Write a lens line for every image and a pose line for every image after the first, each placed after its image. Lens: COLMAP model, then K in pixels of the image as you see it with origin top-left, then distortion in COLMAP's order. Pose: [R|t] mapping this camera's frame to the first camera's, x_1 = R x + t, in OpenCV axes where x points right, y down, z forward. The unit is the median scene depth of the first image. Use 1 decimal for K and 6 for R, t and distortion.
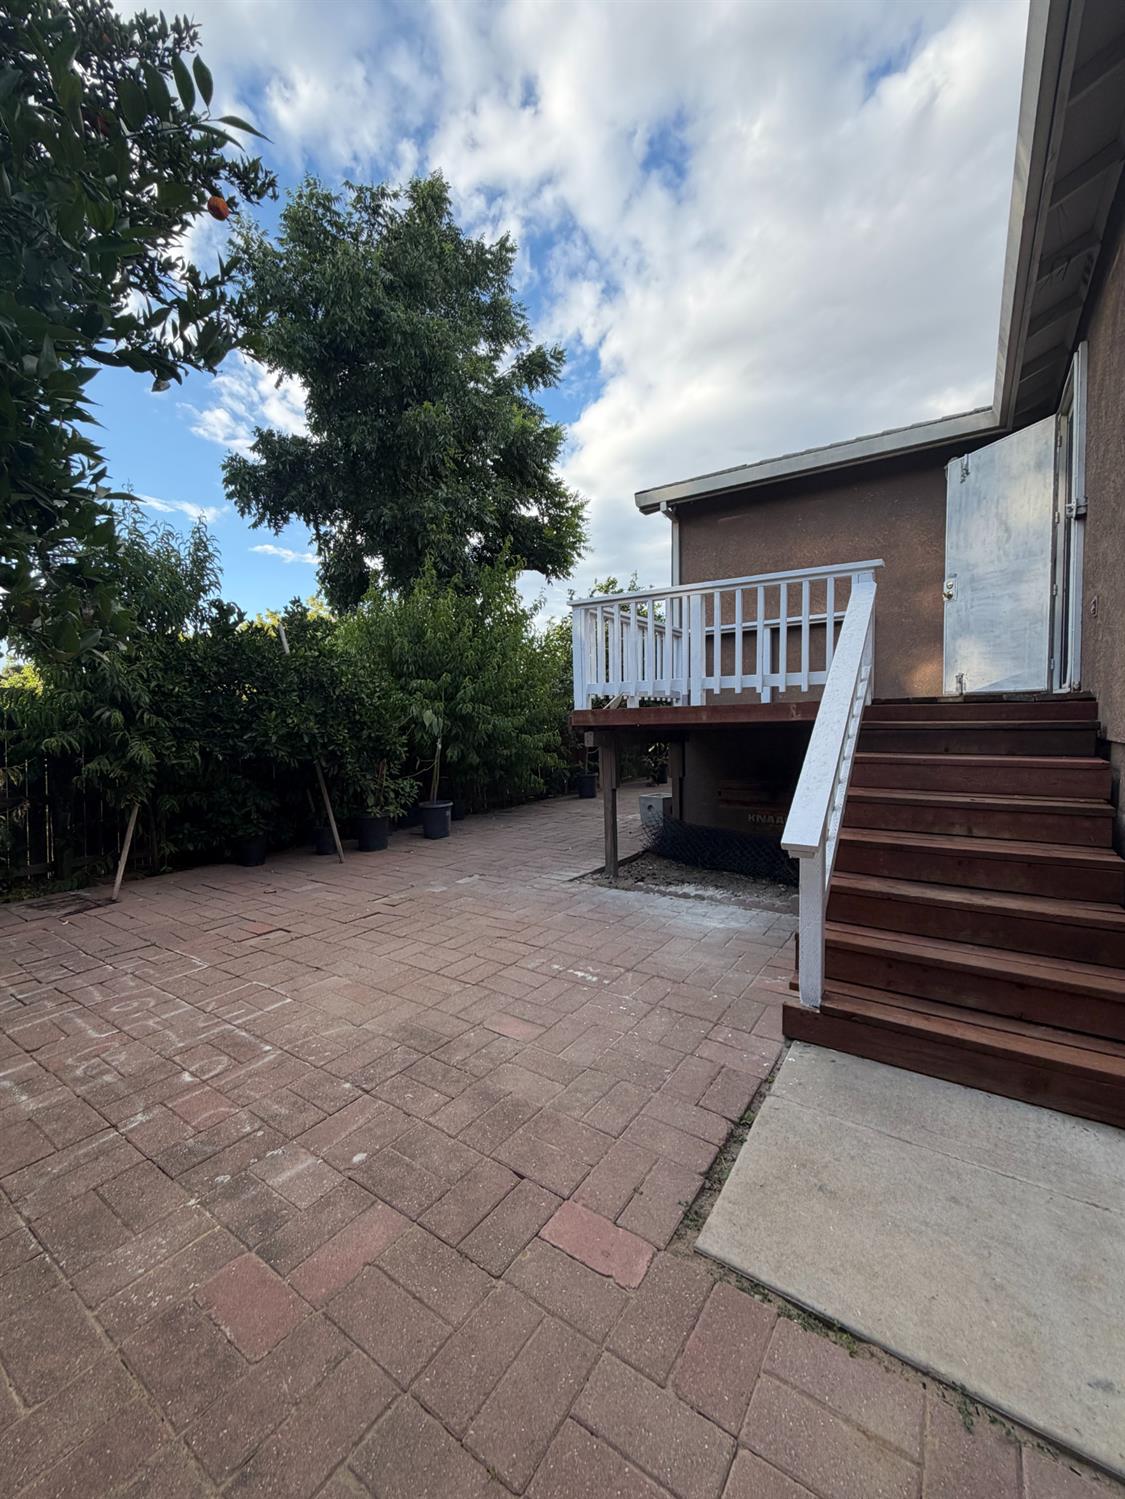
lens RADIAL K [[600.1, 0, 562.9], [0, 600.1, 749.9], [0, 0, 1]] dist [0.001903, -0.000338]
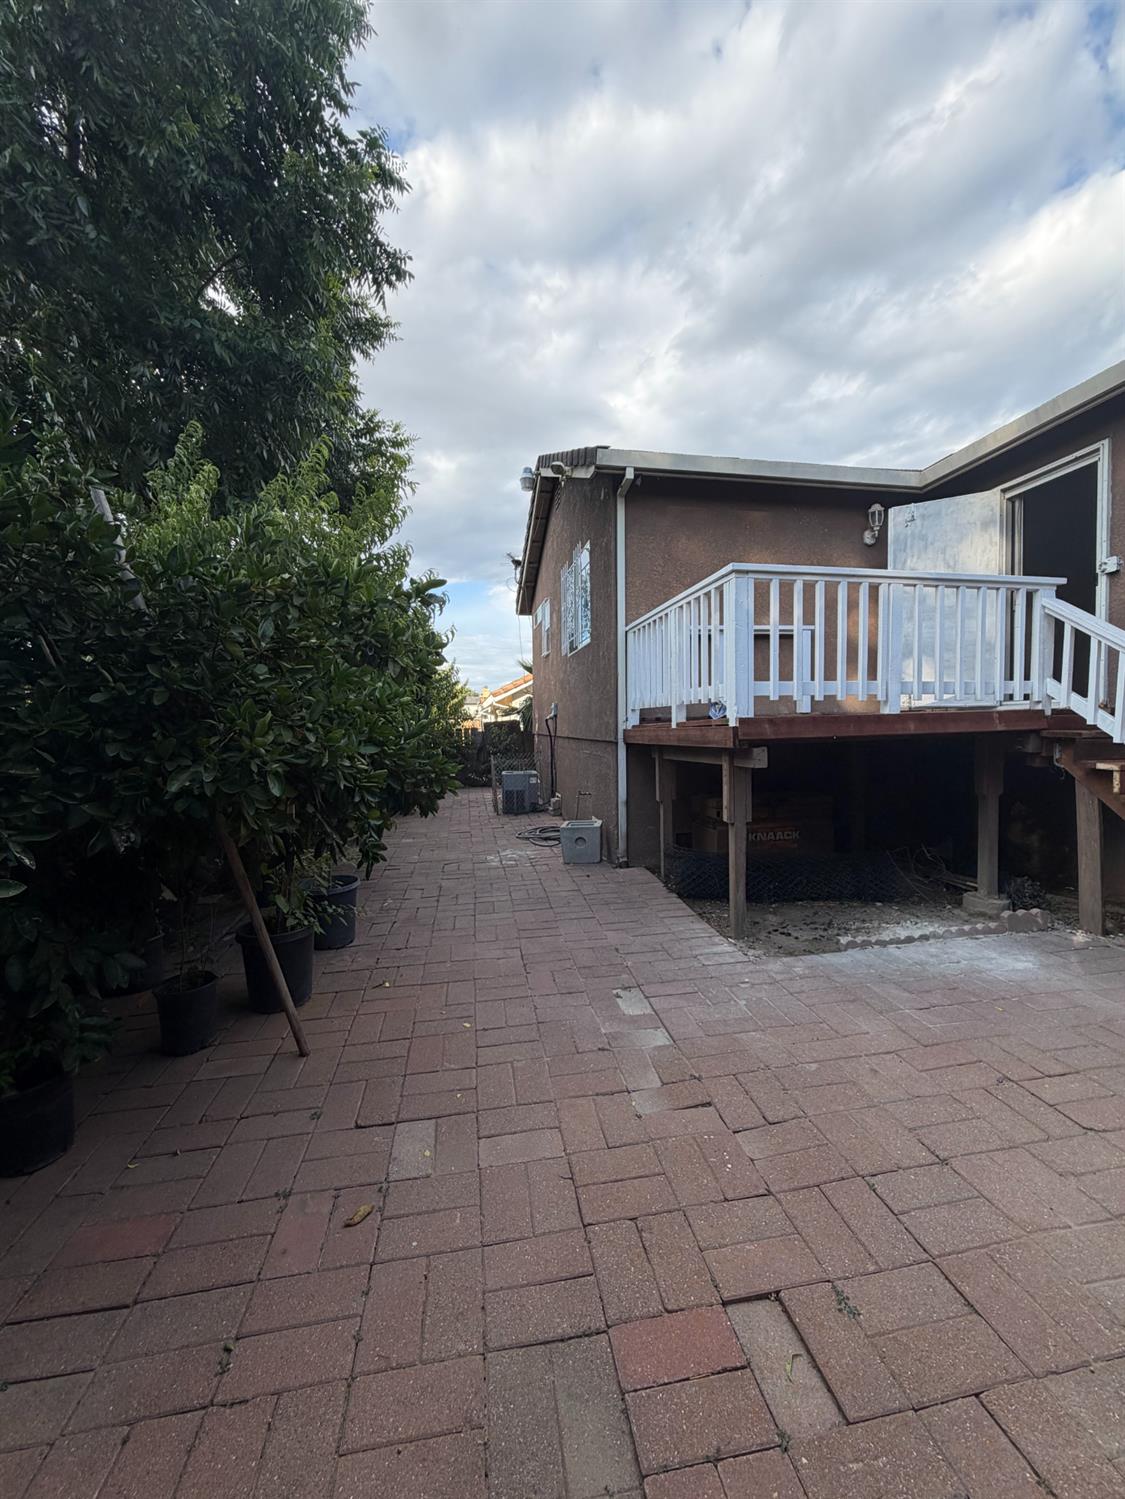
lens RADIAL K [[600.1, 0, 567.8], [0, 600.1, 746.5], [0, 0, 1]] dist [0.001903, -0.000338]
pose [[0.717977, -0.023900, 0.695656, -0.648863], [0.042221, 0.999065, -0.009252, -0.035640], [-0.694785, 0.036013, 0.718315, 0.651527]]
